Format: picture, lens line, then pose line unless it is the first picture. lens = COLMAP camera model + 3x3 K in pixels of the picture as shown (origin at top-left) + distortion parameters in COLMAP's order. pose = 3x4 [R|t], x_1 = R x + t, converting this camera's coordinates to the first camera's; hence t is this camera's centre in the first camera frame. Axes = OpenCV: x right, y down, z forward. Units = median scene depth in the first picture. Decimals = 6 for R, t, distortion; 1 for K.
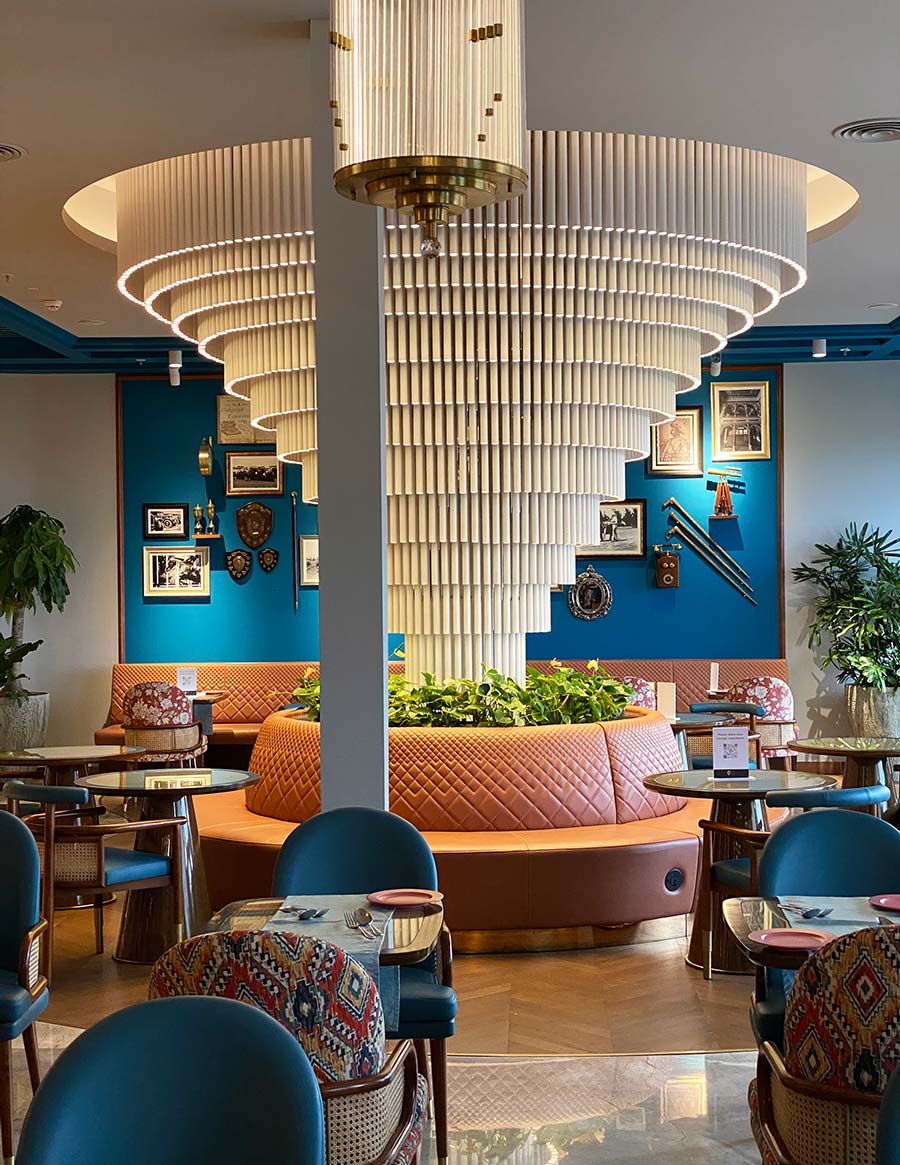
lens RADIAL K [[1764.6, 0, 450.0], [0, 1764.6, 582.5], [0, 0, 1]] dist [-0.165339, 0.005016]
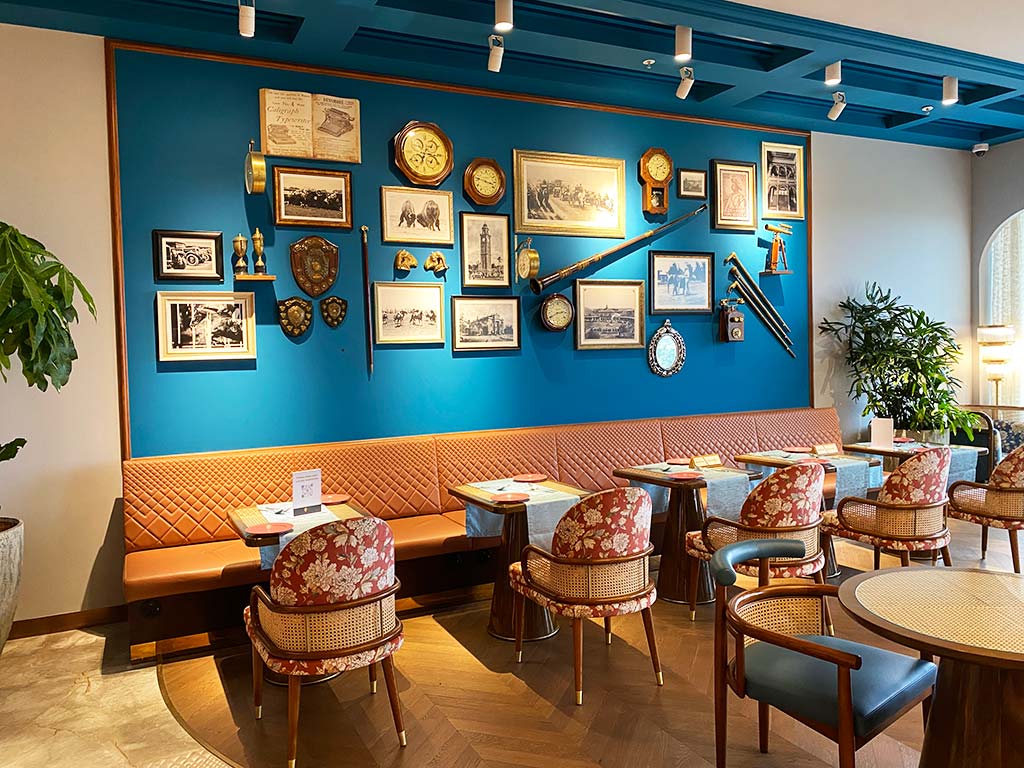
lens RADIAL K [[780.8, 0, 512.0], [0, 780.8, 384.0], [0, 0, 1]] dist [0.009827, -0.072546]
pose [[0.882855, -0.033730, 0.468432, -0.197055], [0.018247, 0.999128, 0.037553, 0.007794], [-0.469290, -0.024607, 0.882701, 0.657216]]
